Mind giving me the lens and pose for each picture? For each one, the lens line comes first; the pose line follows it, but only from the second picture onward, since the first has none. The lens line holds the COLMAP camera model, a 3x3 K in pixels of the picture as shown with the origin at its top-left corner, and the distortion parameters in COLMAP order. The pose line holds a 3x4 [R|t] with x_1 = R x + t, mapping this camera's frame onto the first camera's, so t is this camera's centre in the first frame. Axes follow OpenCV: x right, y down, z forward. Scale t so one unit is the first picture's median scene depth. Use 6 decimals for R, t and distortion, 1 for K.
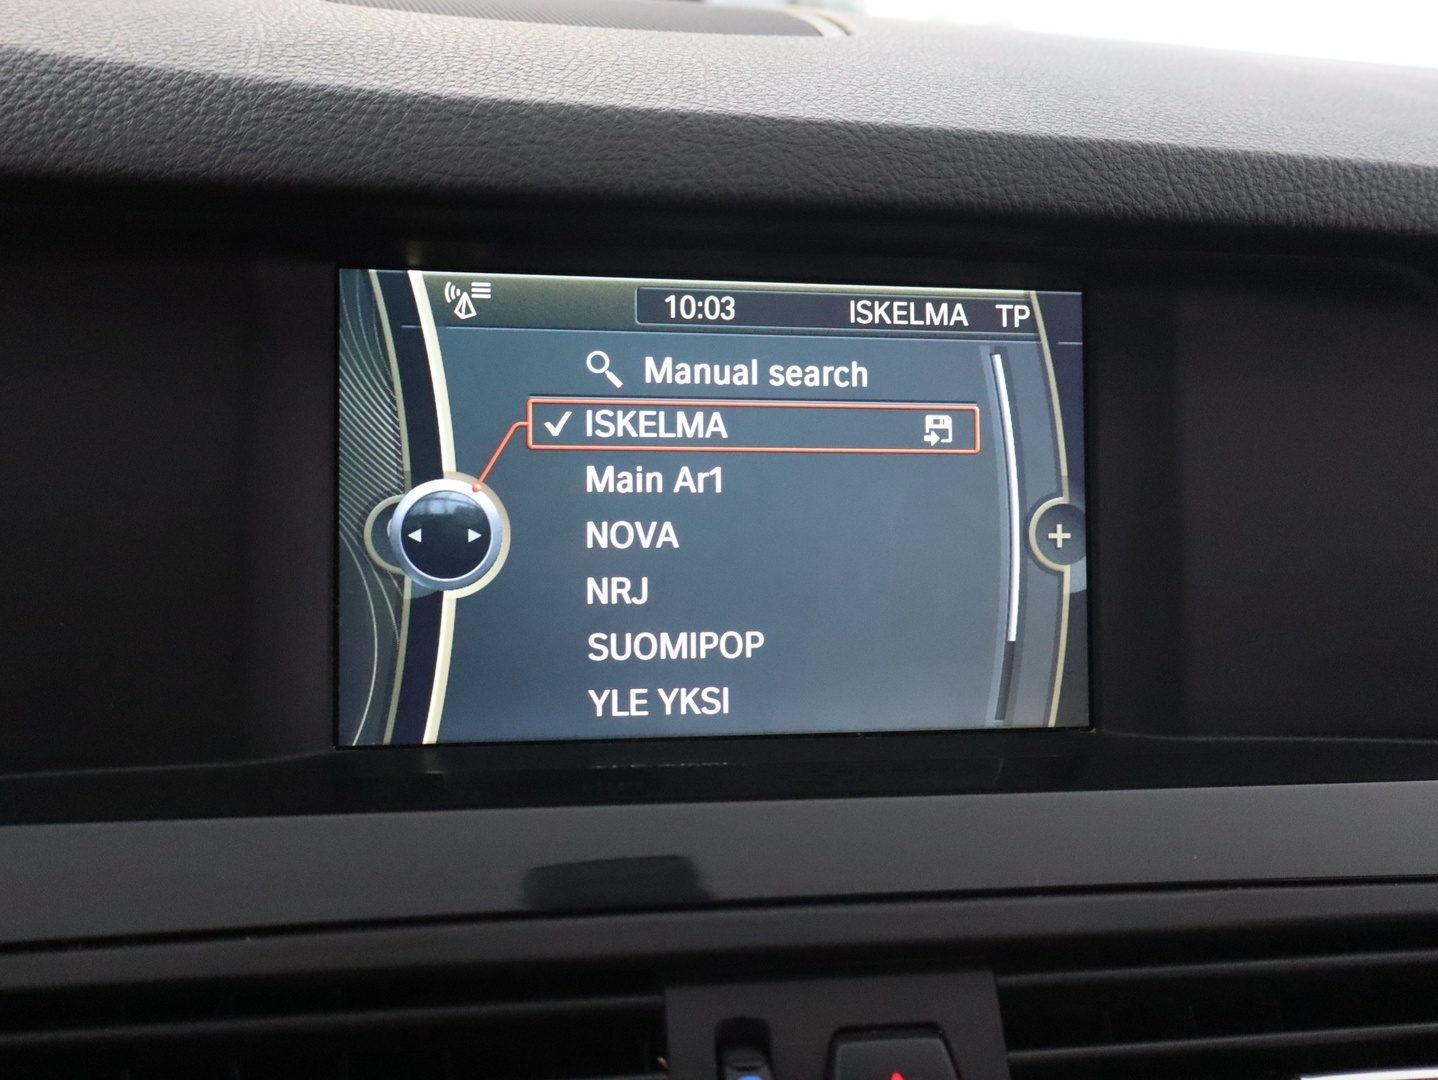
lens RADIAL K [[1404.7, 0, 719.0], [0, 1404.7, 540.0], [0, 0, 1]] dist [0.005635, -0.010855]
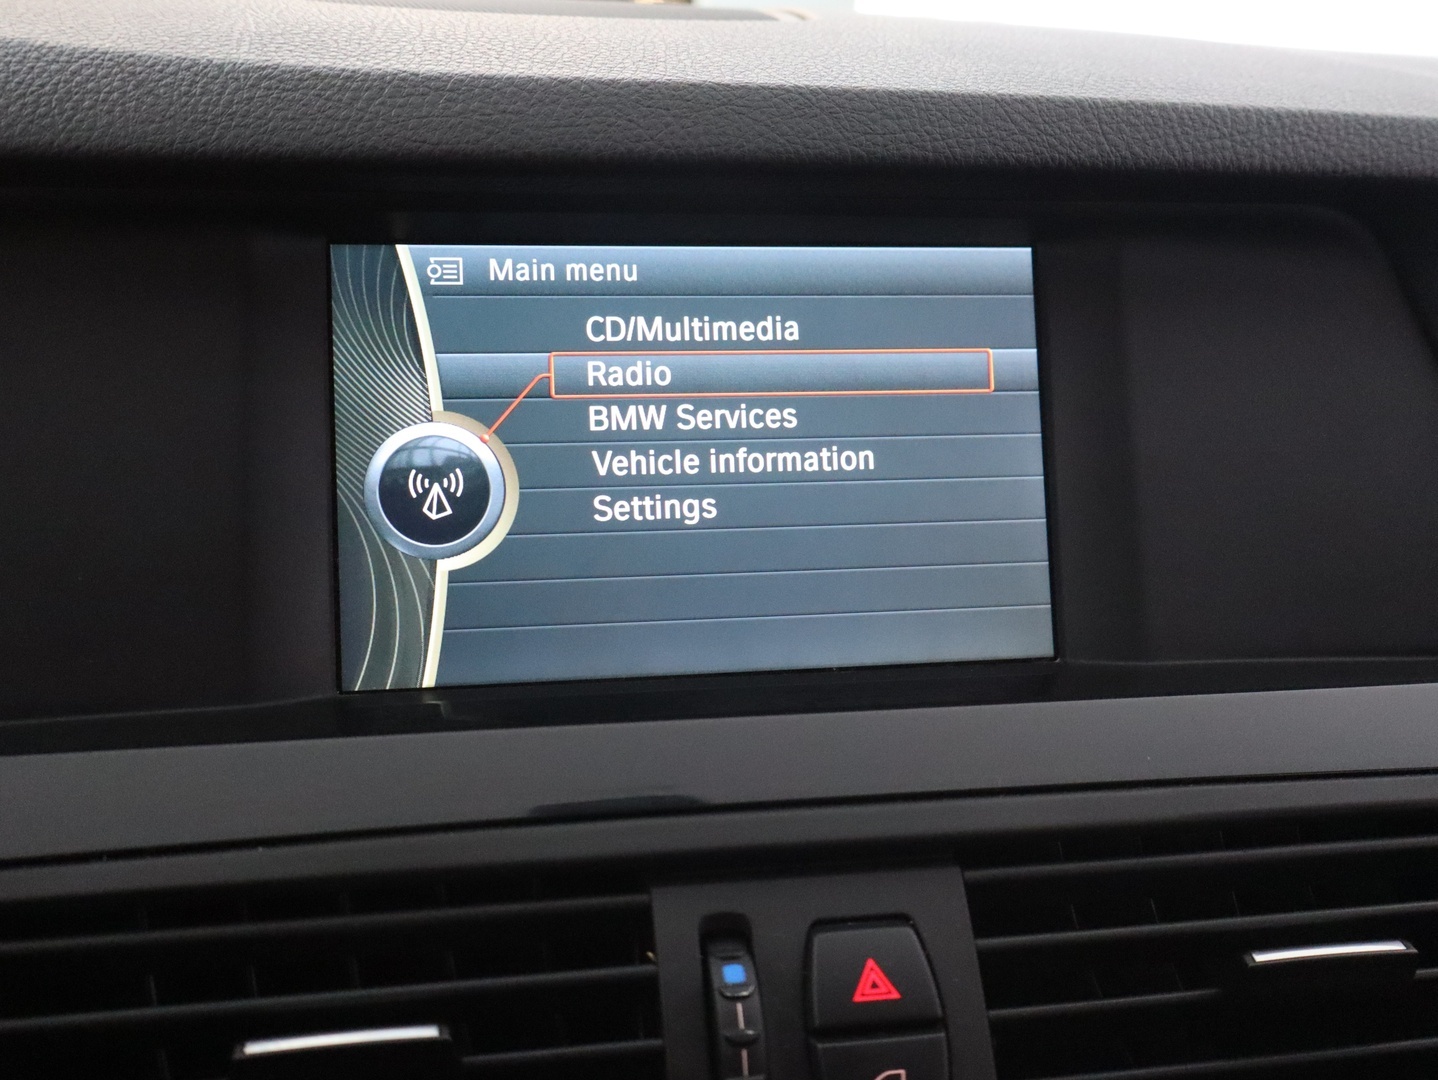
lens RADIAL K [[1404.7, 0, 719.0], [0, 1404.7, 540.0], [0, 0, 1]] dist [0.005635, -0.010855]
pose [[0.999383, -0.034767, -0.004989, 0.024677], [0.034631, 0.999082, -0.025212, 0.074942], [0.005861, 0.025024, 0.999670, -0.066459]]
